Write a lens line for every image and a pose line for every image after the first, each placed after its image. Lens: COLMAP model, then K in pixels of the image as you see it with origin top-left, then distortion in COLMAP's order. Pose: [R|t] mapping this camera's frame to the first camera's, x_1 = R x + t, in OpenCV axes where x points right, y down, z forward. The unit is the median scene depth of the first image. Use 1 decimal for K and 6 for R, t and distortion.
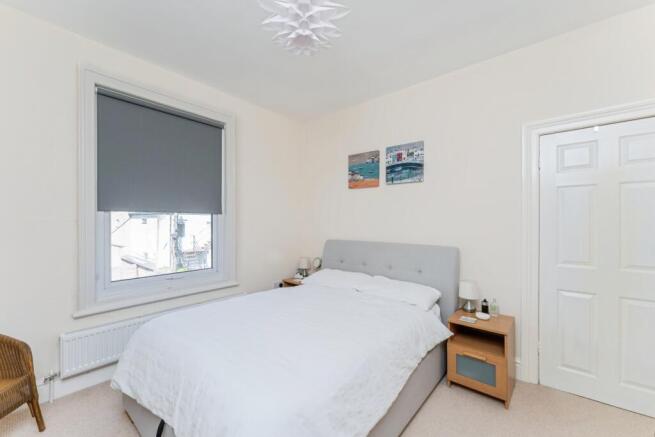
lens RADIAL K [[267.7, 0, 343.3], [0, 267.7, 222.0], [0, 0, 1]] dist [0.000314, -0.000008]
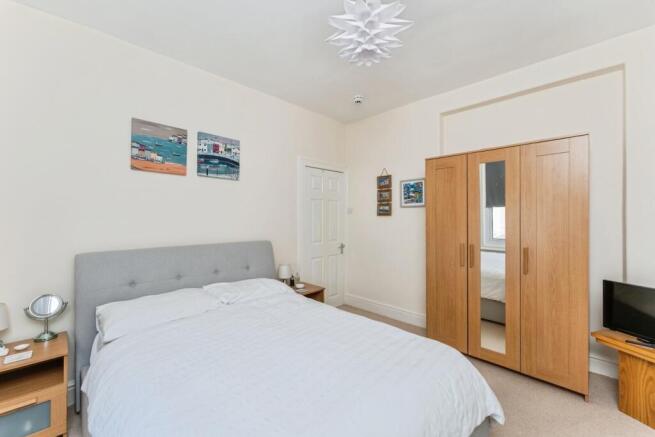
lens RADIAL K [[262.5, 0, 327.5], [0, 262.5, 218.5], [0, 0, 1]] dist [-0.000360, -0.000056]
pose [[0.108775, -0.003681, 0.994060, -0.627563], [0.003933, 0.999987, 0.003272, -0.007148], [-0.994059, 0.003554, 0.108788, 0.523954]]
